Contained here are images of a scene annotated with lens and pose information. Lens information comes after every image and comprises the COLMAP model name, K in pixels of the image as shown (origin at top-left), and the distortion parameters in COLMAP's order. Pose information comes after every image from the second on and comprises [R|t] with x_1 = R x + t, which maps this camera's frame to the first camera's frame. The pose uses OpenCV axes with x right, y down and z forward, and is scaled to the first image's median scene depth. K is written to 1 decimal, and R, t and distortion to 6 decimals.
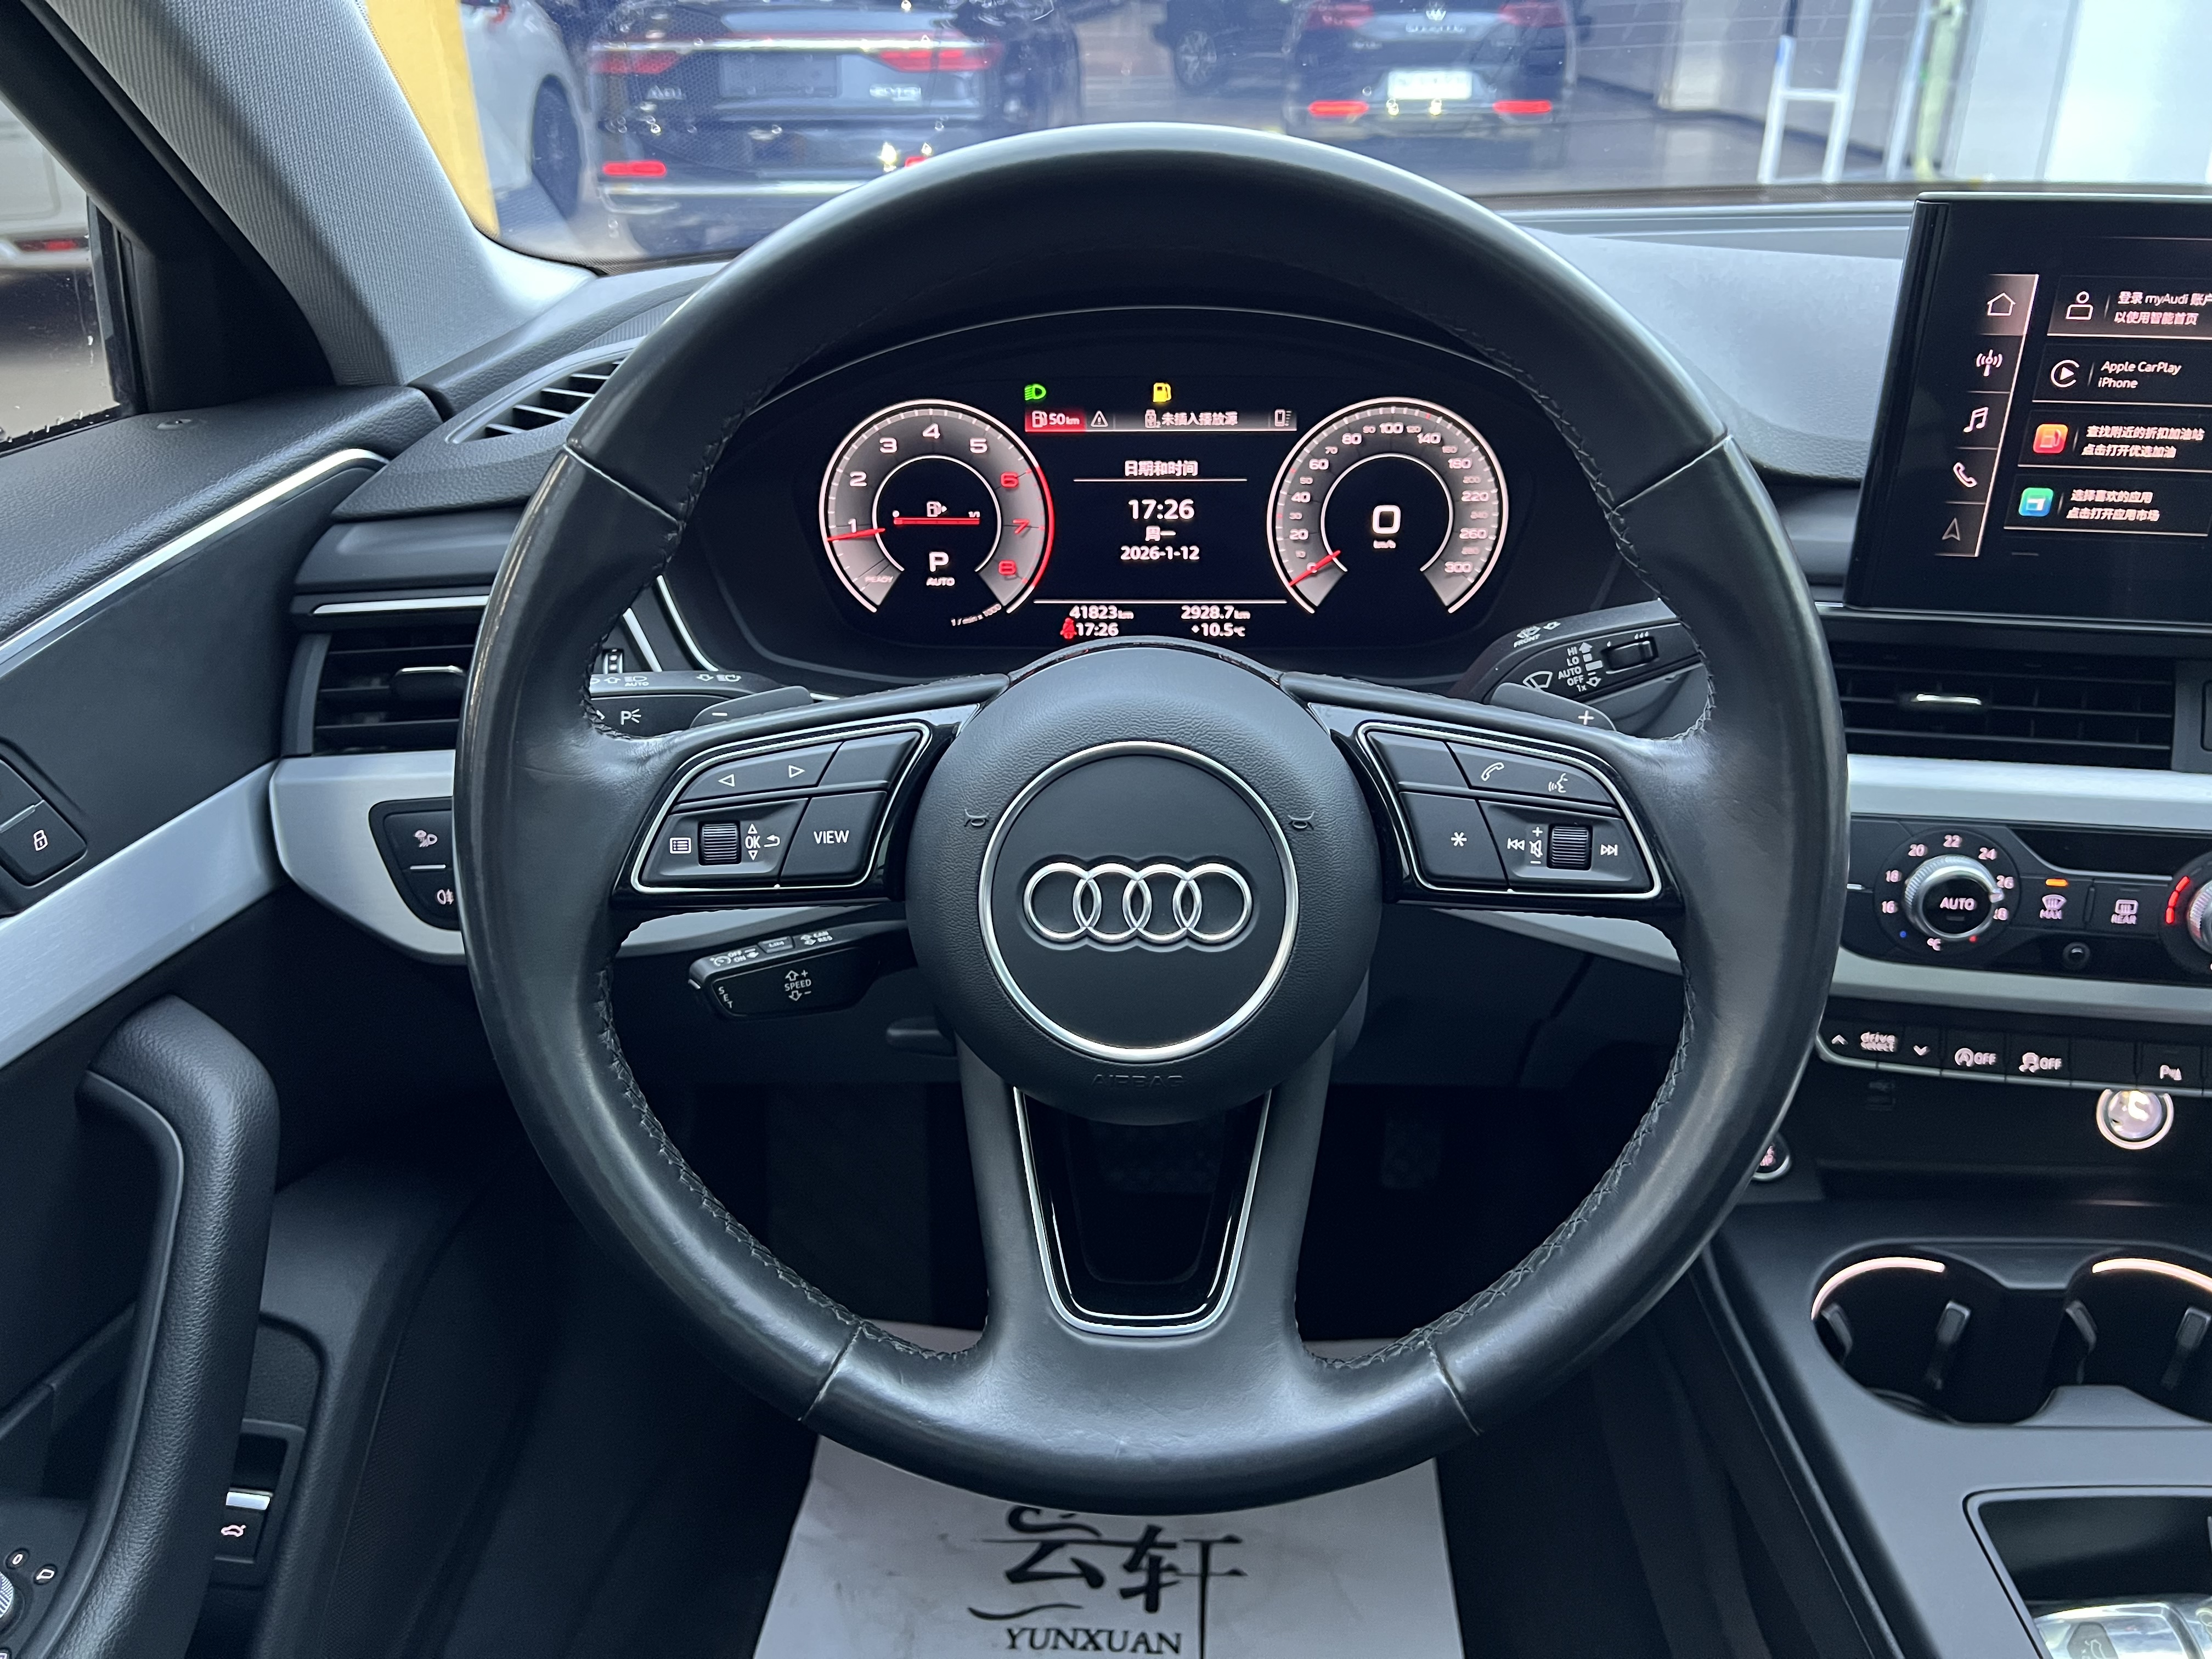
lens RADIAL K [[1670.3, 0, 1105.7], [0, 1670.3, 826.7], [0, 0, 1]] dist [0.068945, -0.089550]
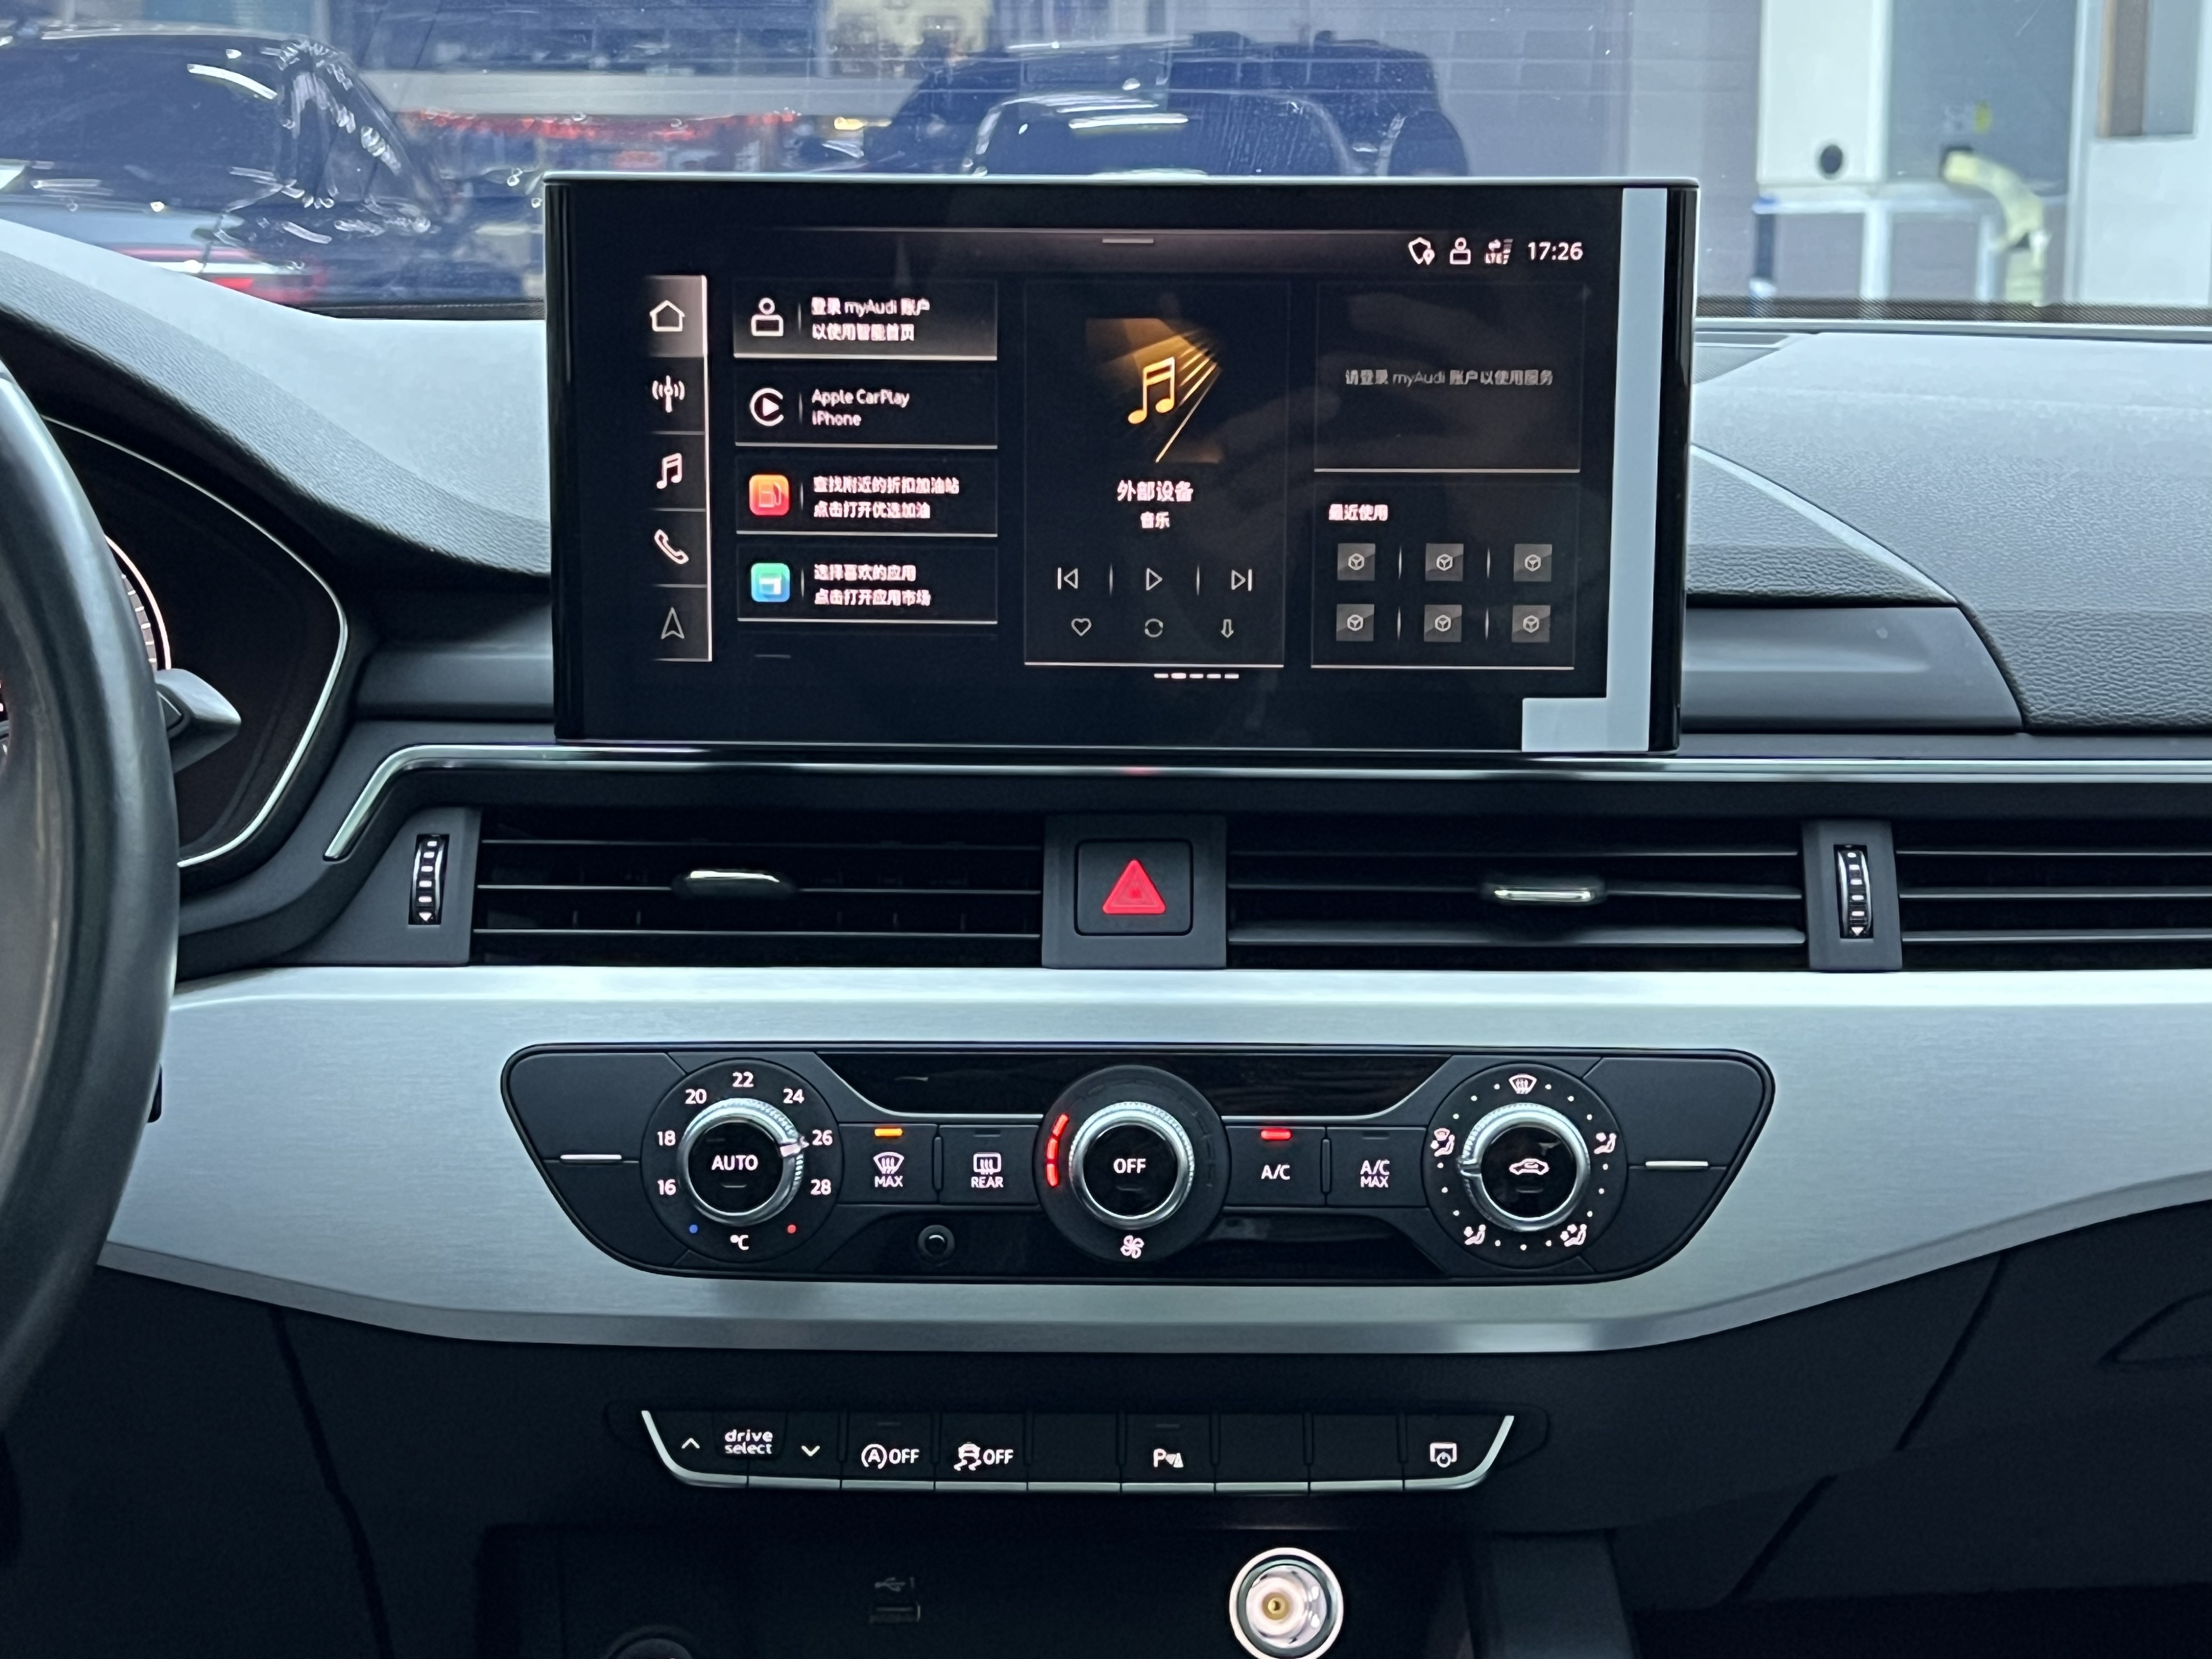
lens RADIAL K [[3394.4, 0, 1101.9], [0, 3394.4, 819.9], [0, 0, 1]] dist [0.135075, 0.000000]
pose [[0.992527, -0.010738, 0.121554, 0.438416], [0.044807, 0.958609, -0.281179, 0.273808], [-0.113504, 0.284524, 0.951926, -0.317136]]
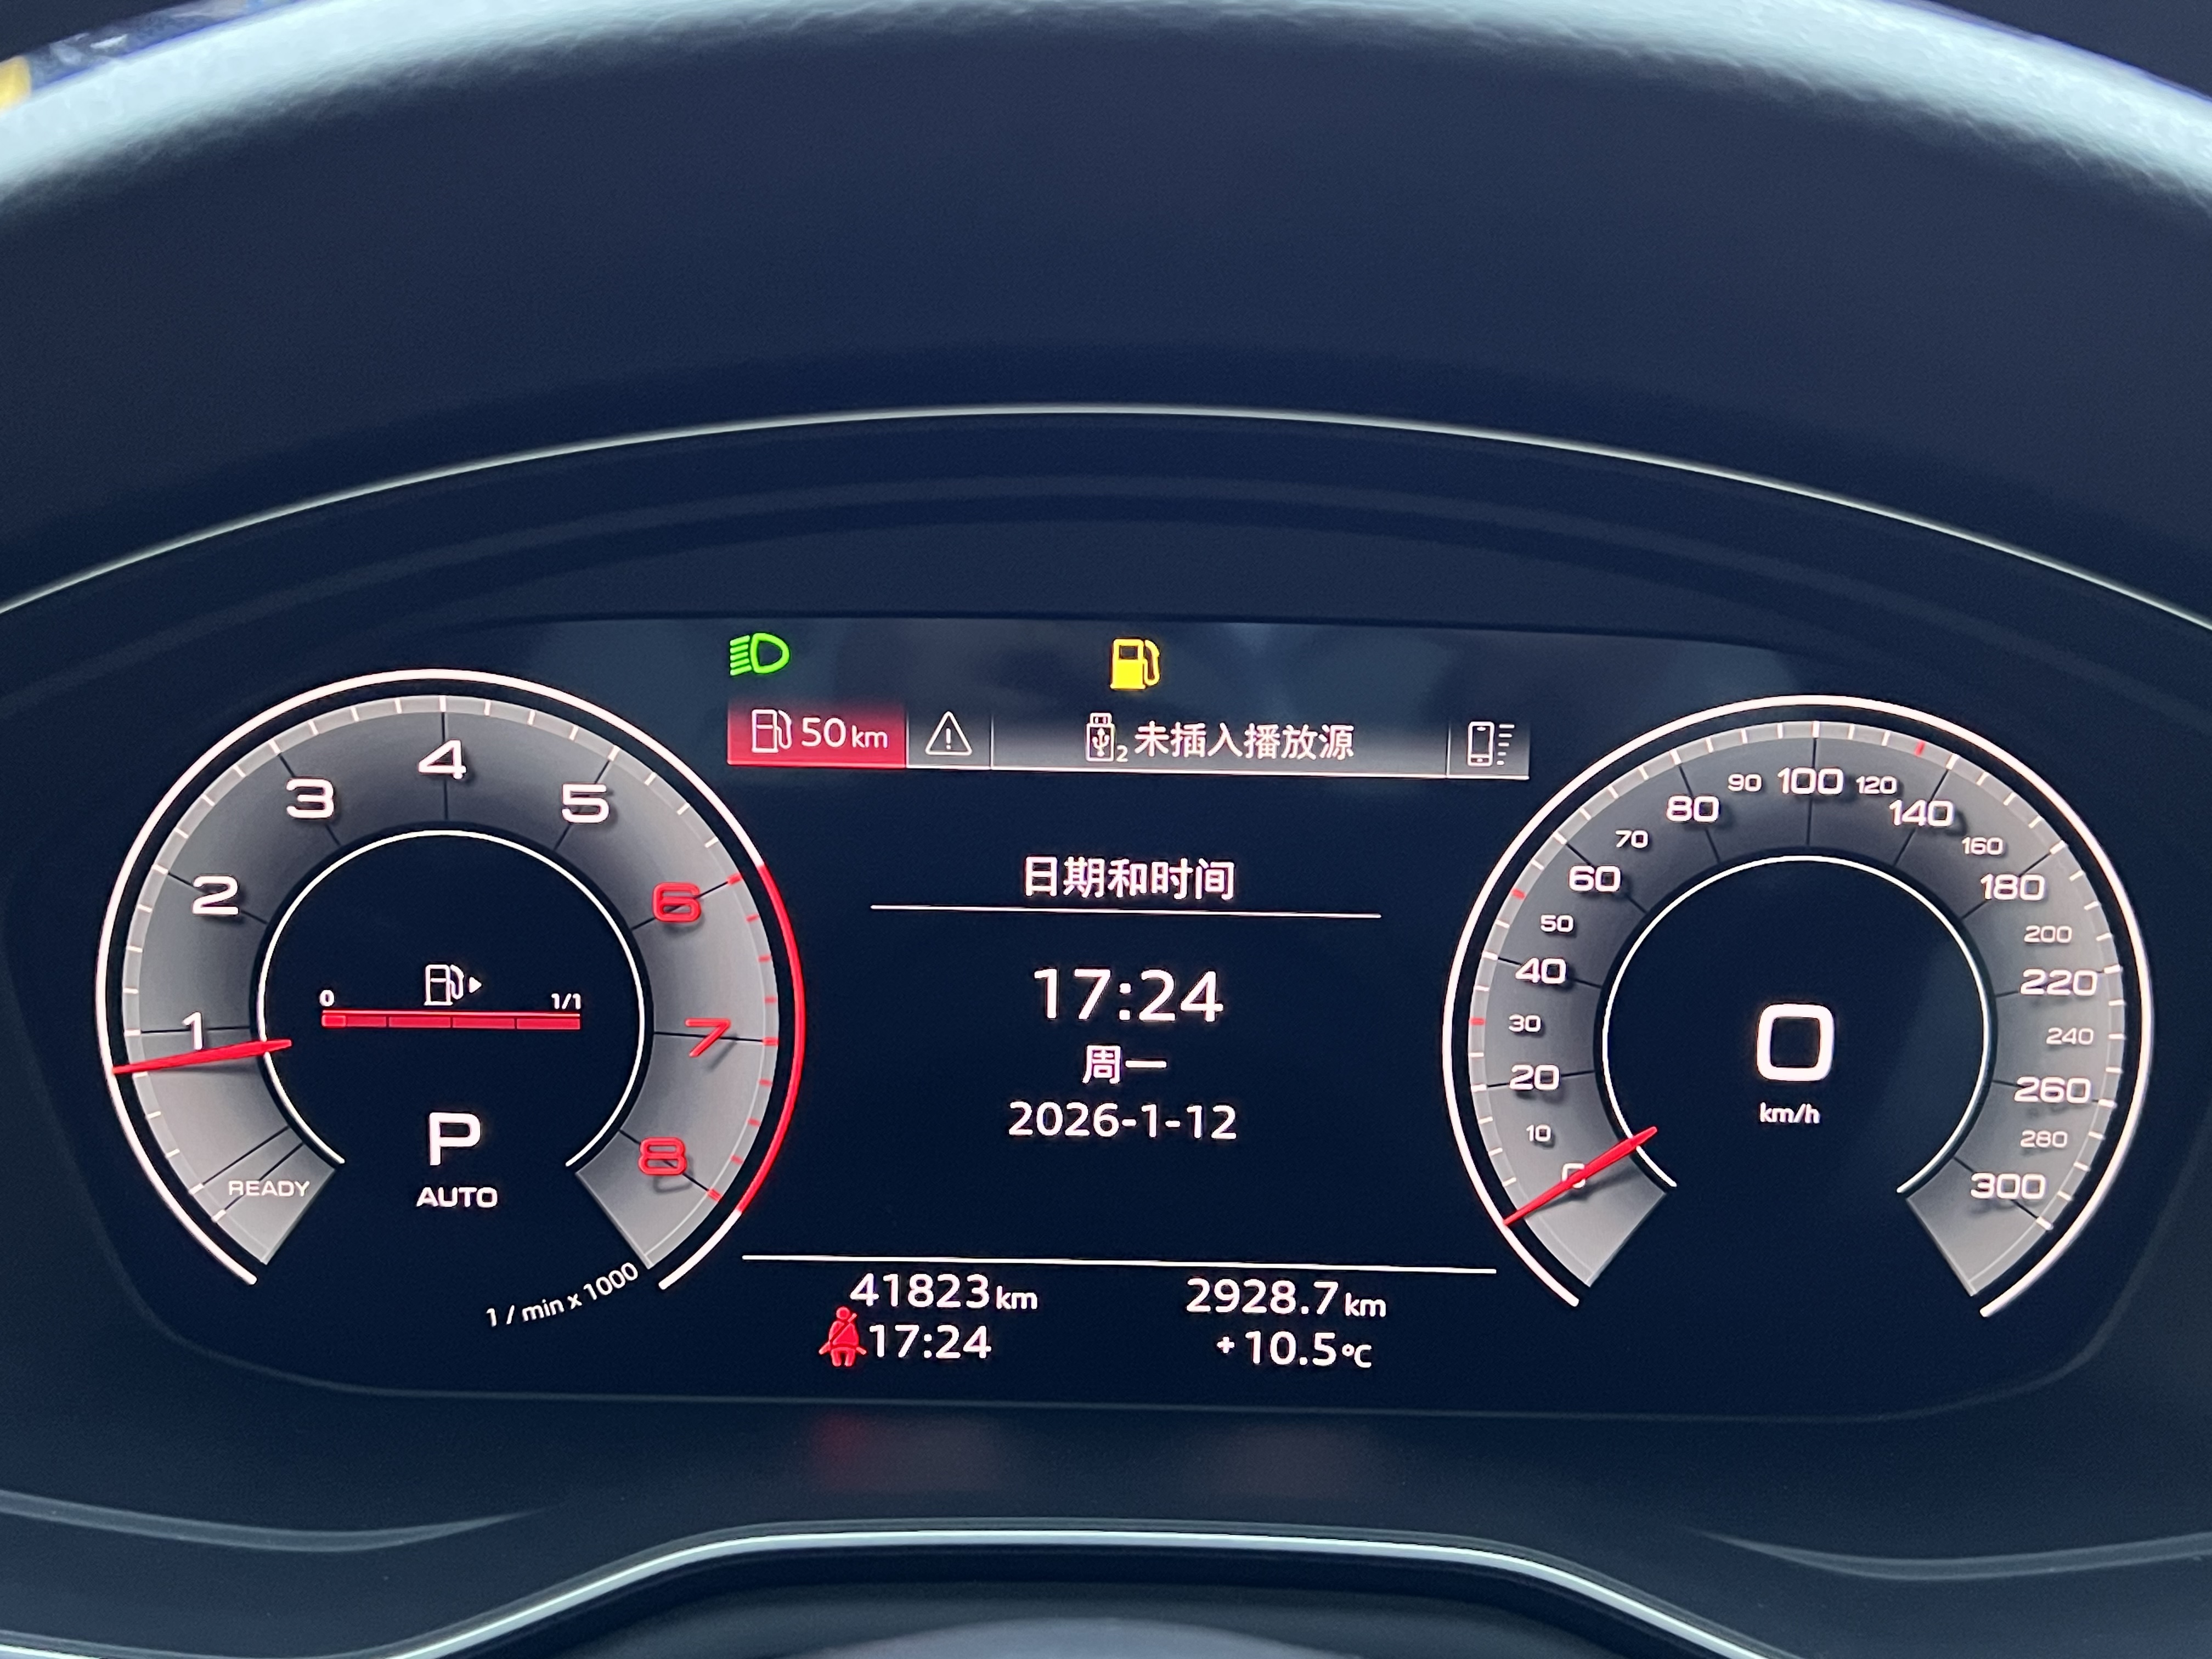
lens RADIAL K [[2580.9, 0, 1149.6], [0, 2580.9, 673.2], [0, 0, 1]] dist [0.064534, 0.000000]
pose [[0.998624, 0.021676, 0.047751, 0.011350], [-0.010383, 0.974277, -0.225113, -0.137002], [-0.051402, 0.224307, 0.973162, 0.484285]]
